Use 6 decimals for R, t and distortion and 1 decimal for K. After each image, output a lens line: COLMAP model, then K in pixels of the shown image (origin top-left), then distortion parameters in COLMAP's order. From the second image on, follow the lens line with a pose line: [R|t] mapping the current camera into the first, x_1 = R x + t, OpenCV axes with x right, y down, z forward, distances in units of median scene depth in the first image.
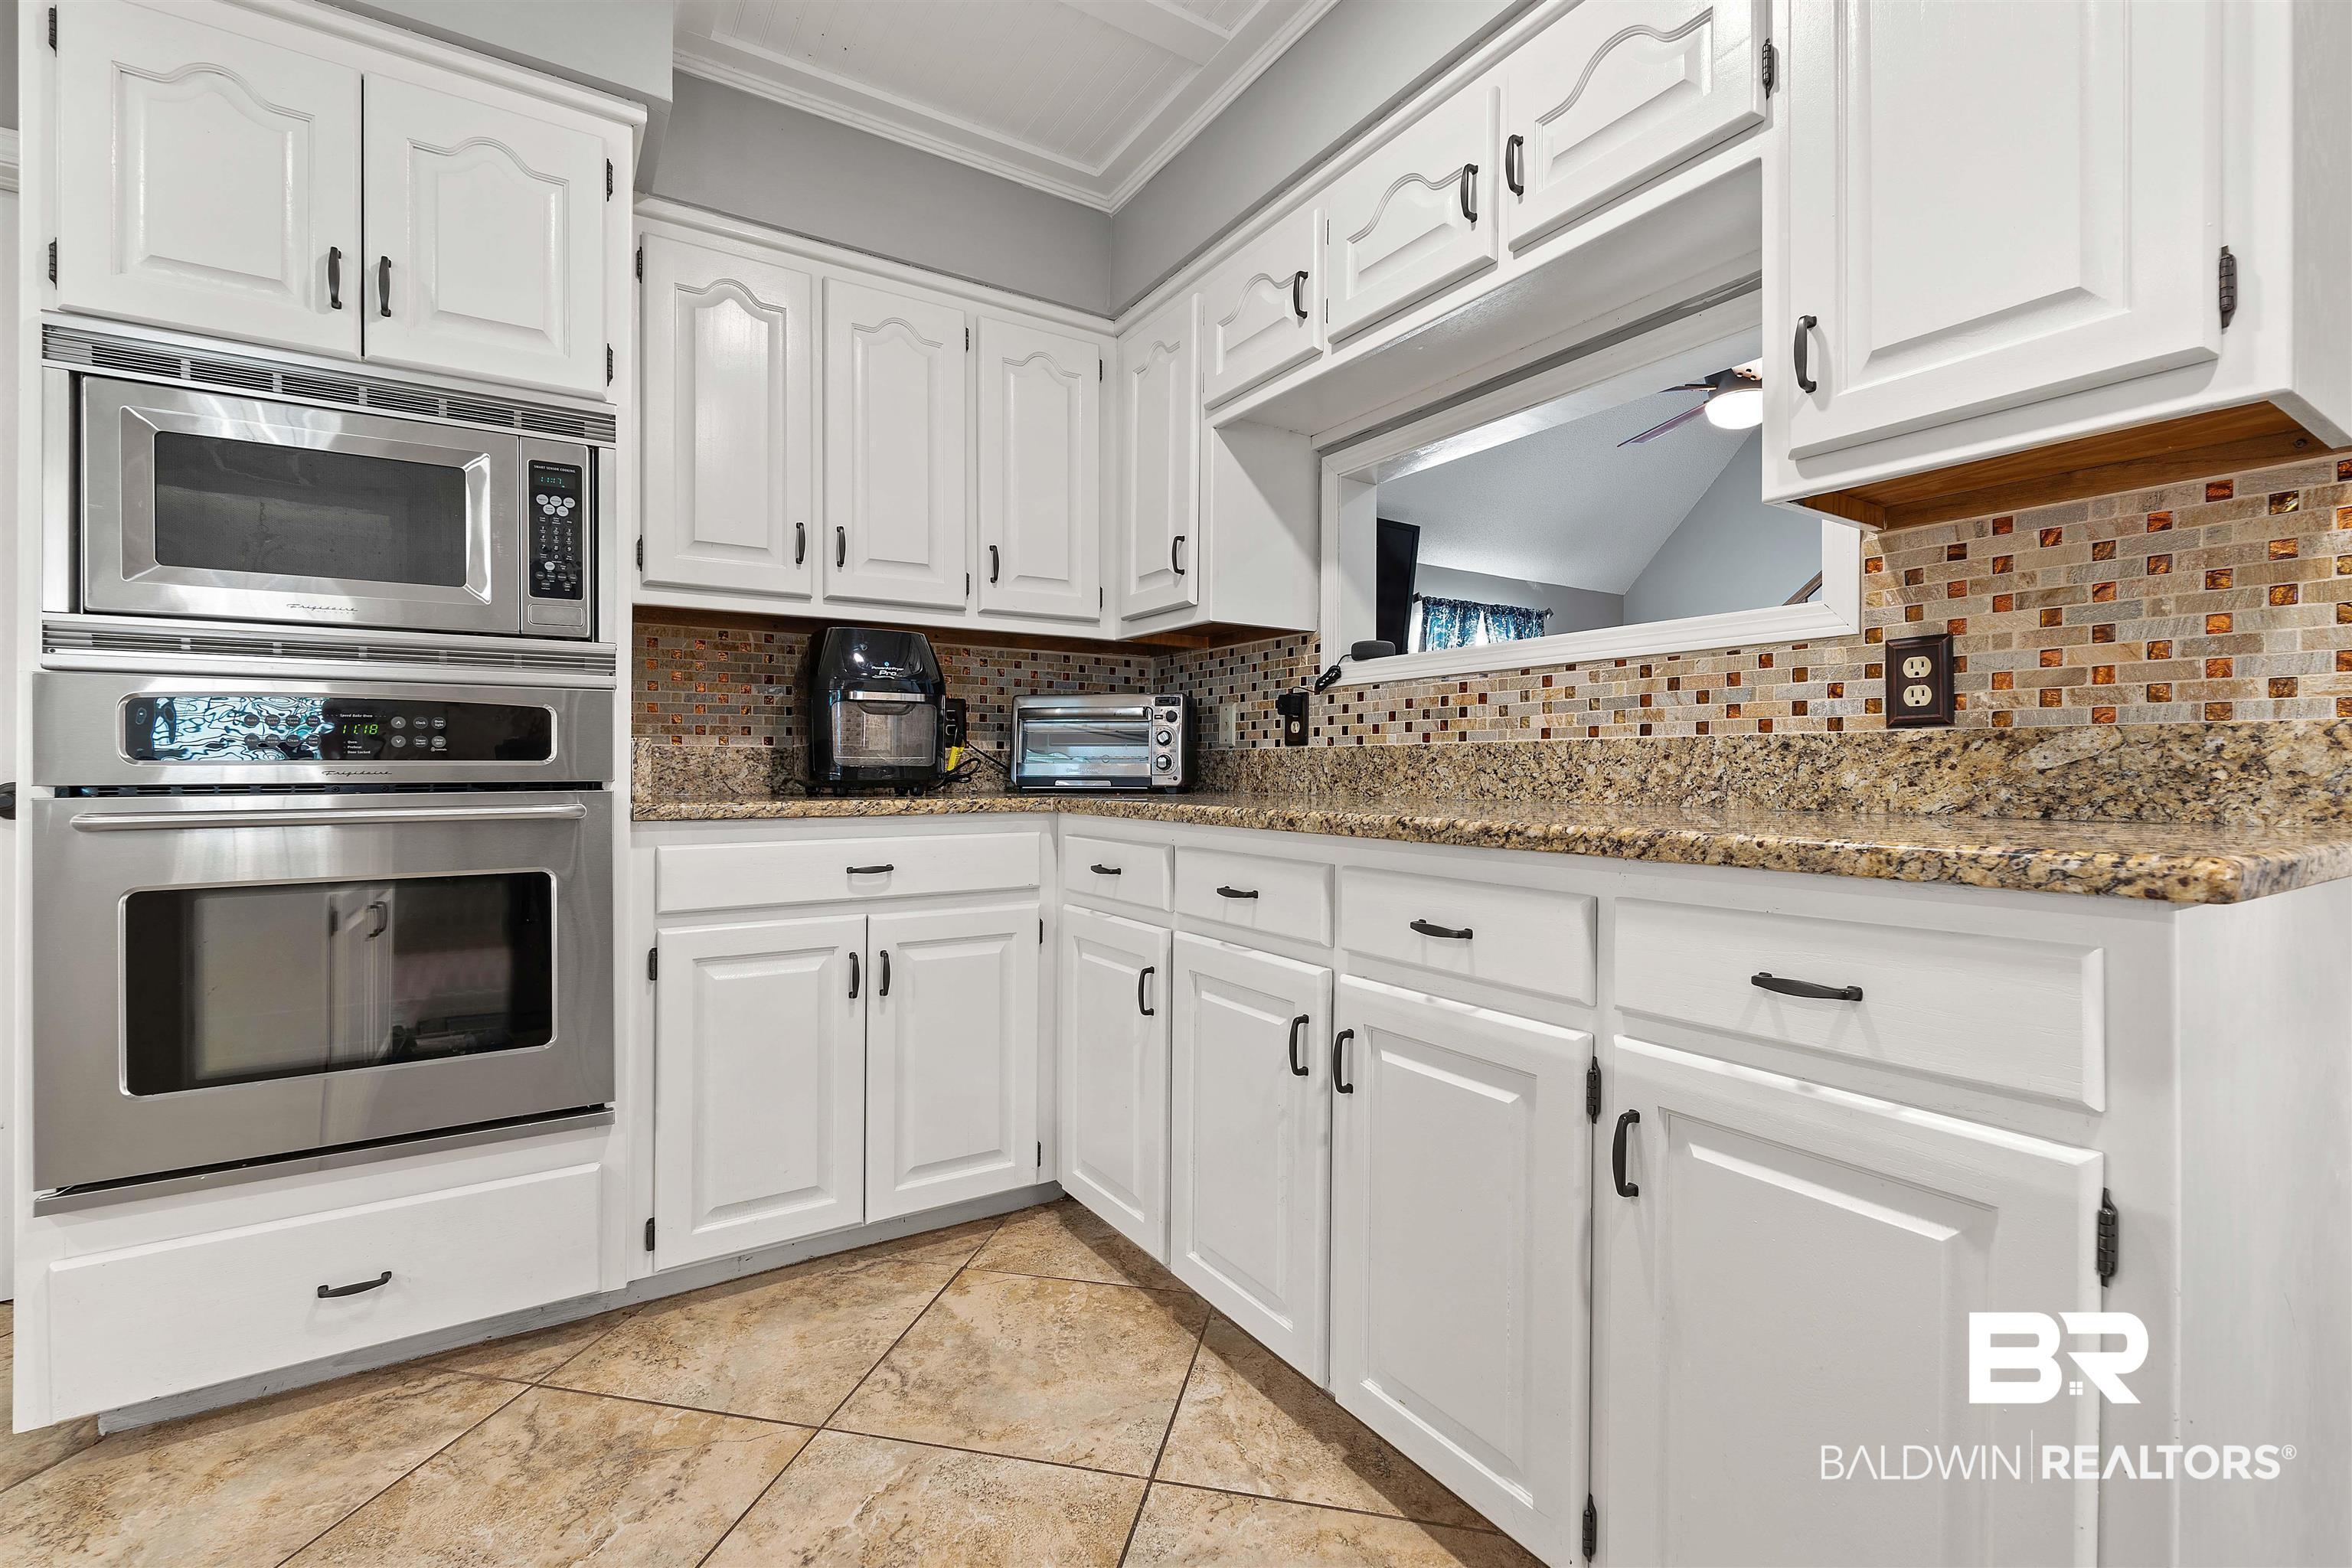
lens RADIAL K [[1027.2, 0, 1166.8], [0, 1027.2, 769.5], [0, 0, 1]] dist [0.006927, -0.000628]
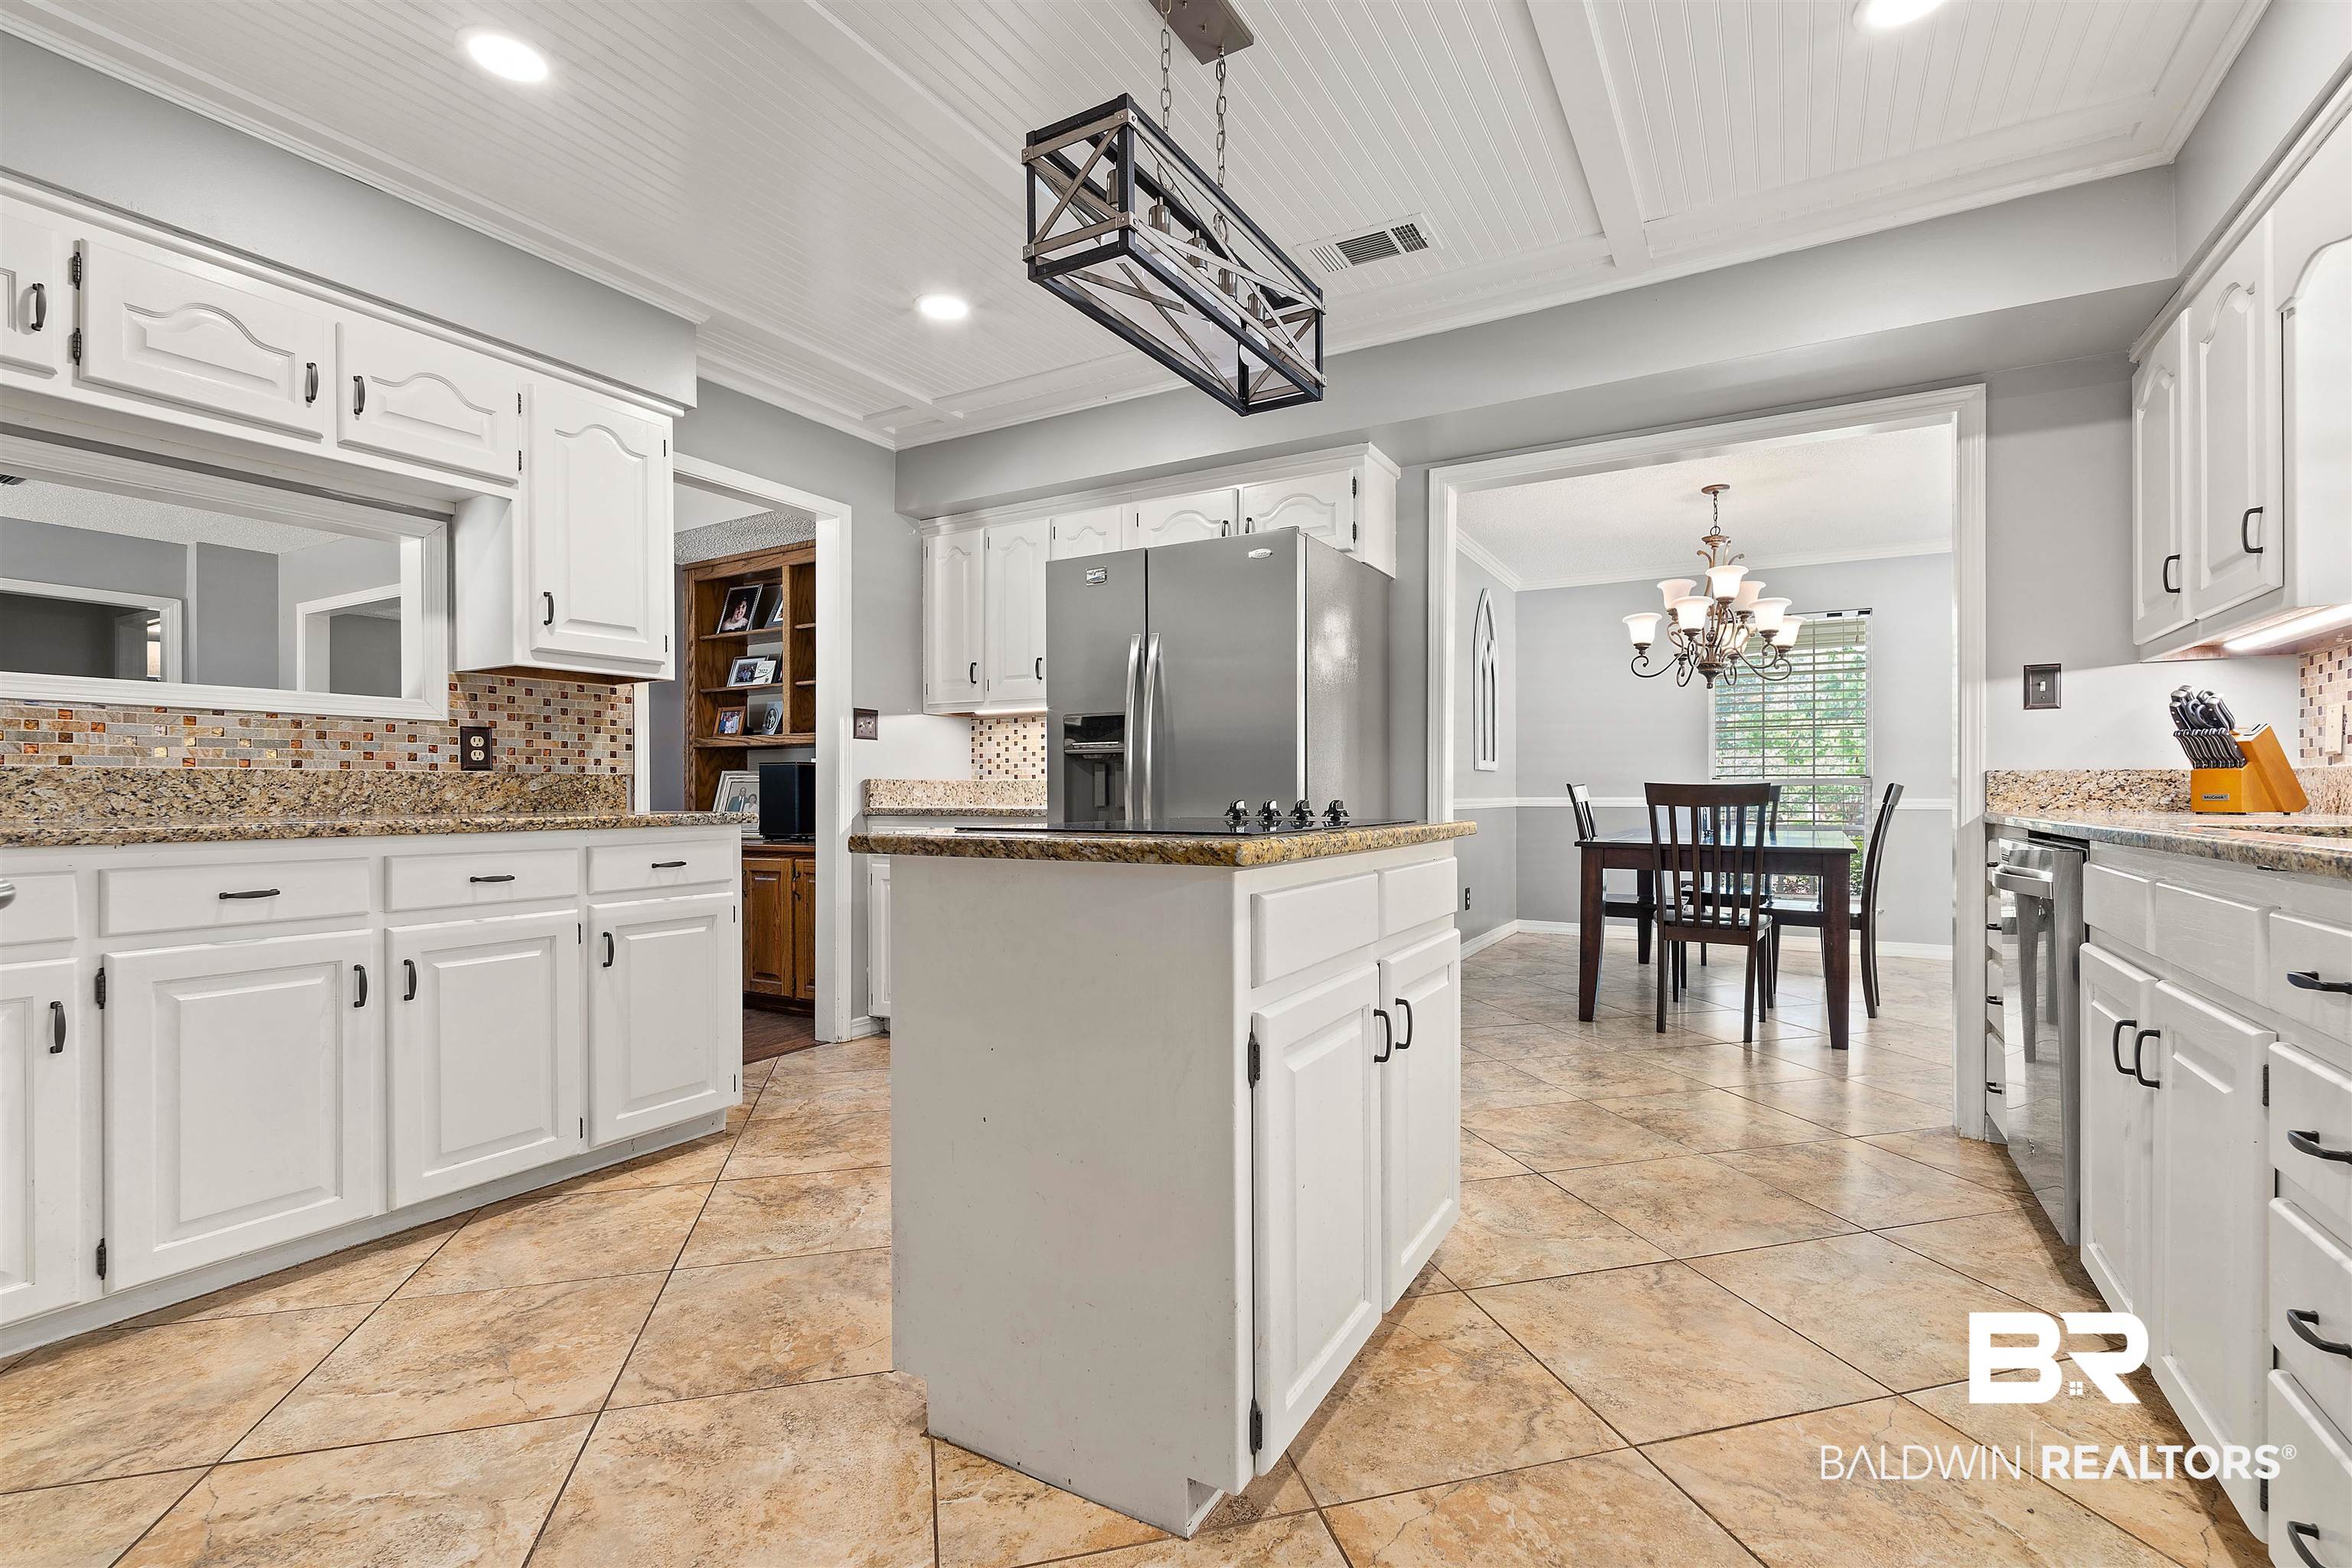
lens RADIAL K [[1027.2, 0, 1203.6], [0, 1027.2, 801.8], [0, 0, 1]] dist [0.006927, -0.000628]
pose [[-0.469407, -0.013184, 0.882884, -1.511386], [-0.001578, 0.999899, 0.014093, -0.008099], [-0.882981, 0.005222, -0.469380, 0.577350]]
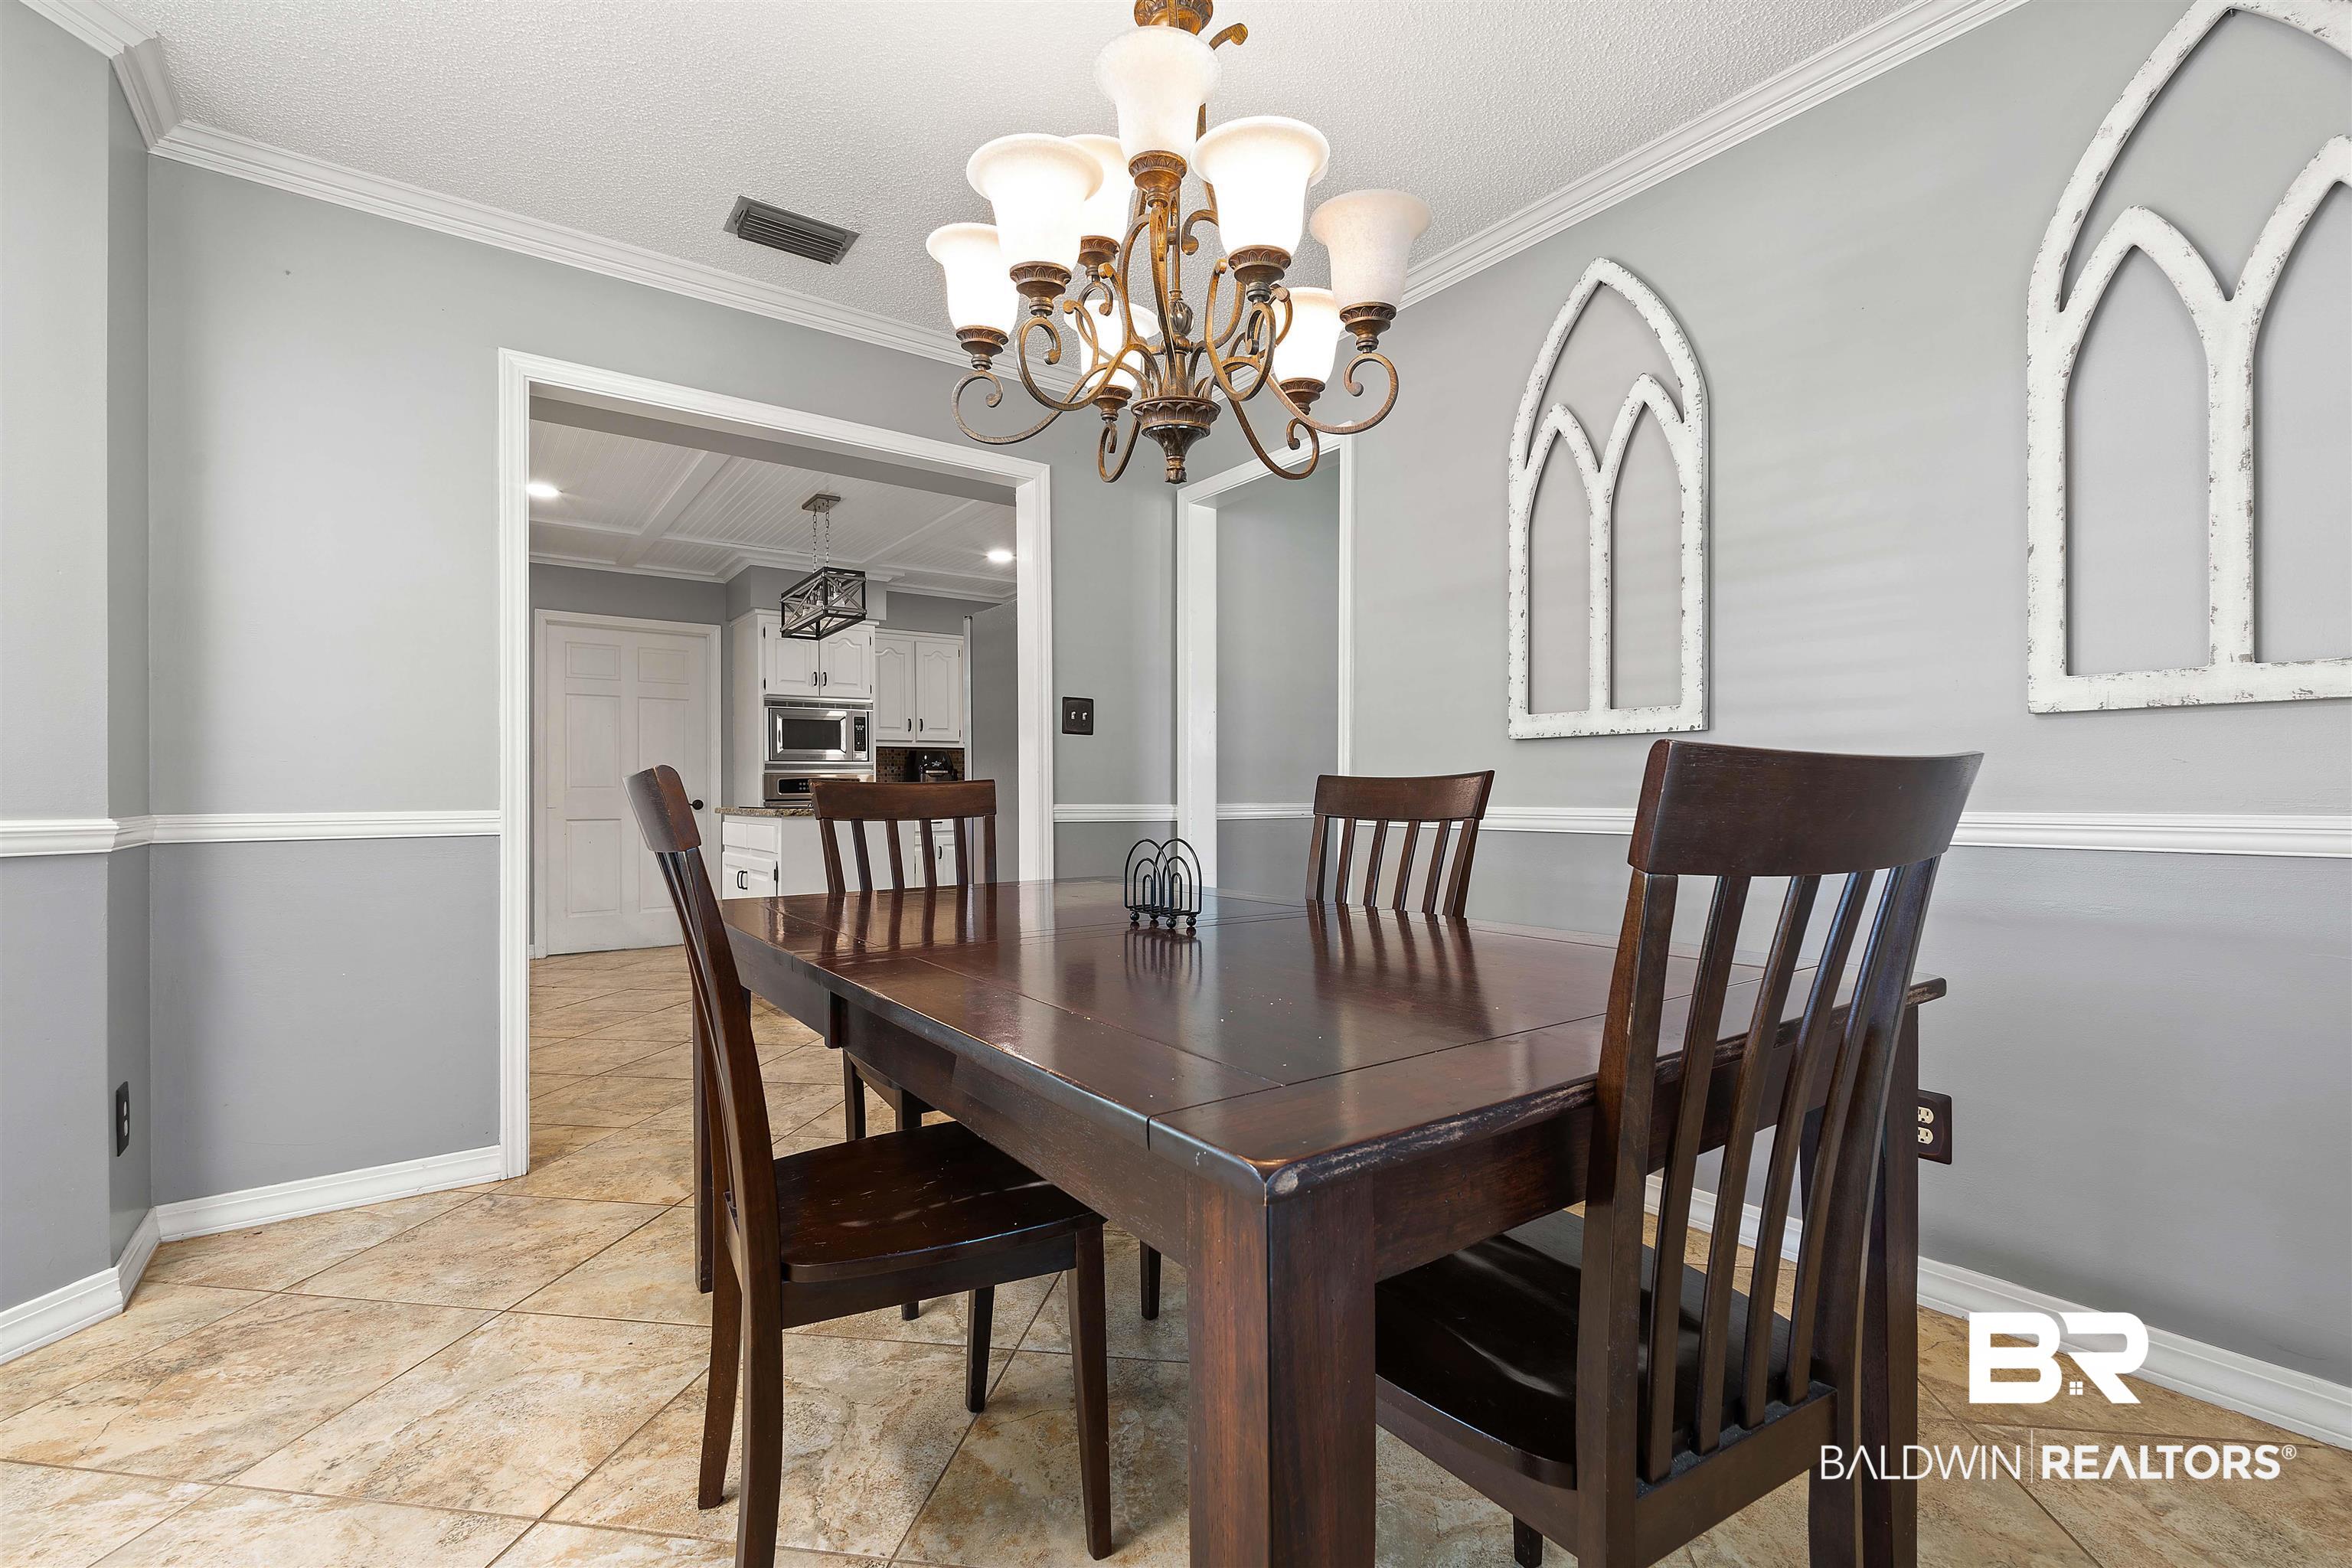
lens RADIAL K [[1027.2, 0, 1183.8], [0, 1027.2, 785.4], [0, 0, 1]] dist [0.006927, -0.000628]
pose [[0.997265, -0.007294, 0.073548, 0.360169], [0.007790, 0.999949, -0.006460, -0.000088], [-0.073497, 0.007016, 0.997271, -3.087708]]
